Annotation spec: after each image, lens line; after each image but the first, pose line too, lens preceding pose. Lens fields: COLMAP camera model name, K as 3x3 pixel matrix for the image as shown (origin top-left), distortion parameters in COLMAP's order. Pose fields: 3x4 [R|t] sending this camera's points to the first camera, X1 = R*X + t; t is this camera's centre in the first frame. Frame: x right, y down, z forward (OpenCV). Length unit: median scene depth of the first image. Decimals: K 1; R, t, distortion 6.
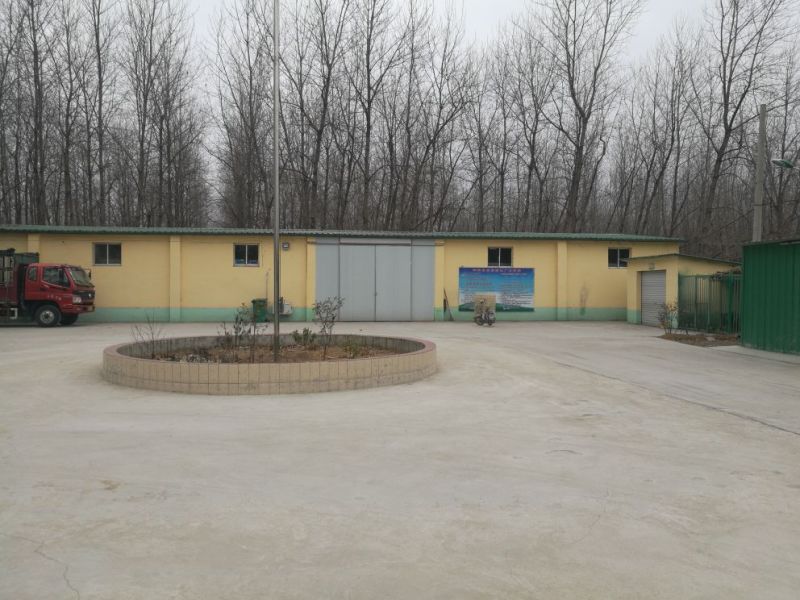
lens RADIAL K [[601.2, 0, 400.0], [0, 601.2, 300.0], [0, 0, 1]] dist [0.002779, -0.007871]
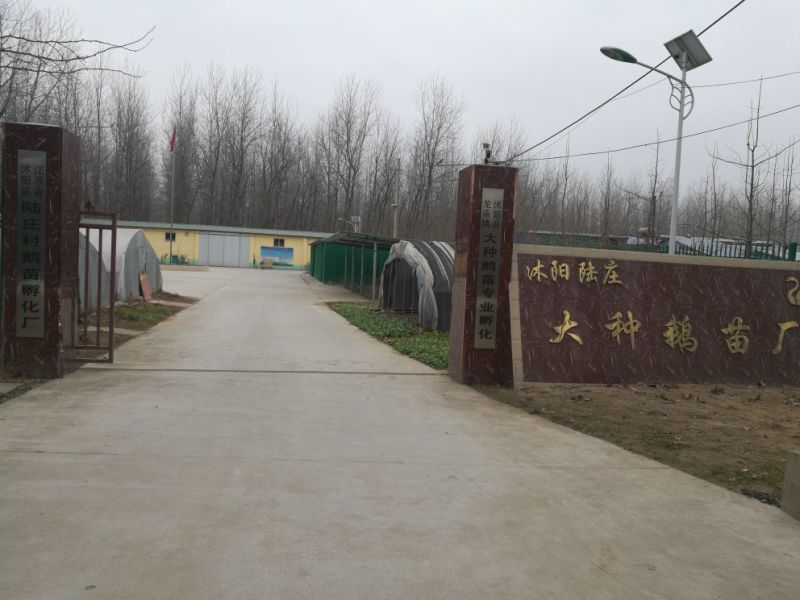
lens RADIAL K [[619.0, 0, 400.0], [0, 619.0, 300.0], [0, 0, 1]] dist [-0.000709, 0.012048]
pose [[0.996651, 0.040027, 0.071303, 0.487059], [-0.043099, 0.998185, 0.042070, 0.032935], [-0.069489, -0.045002, 0.996567, -1.535362]]
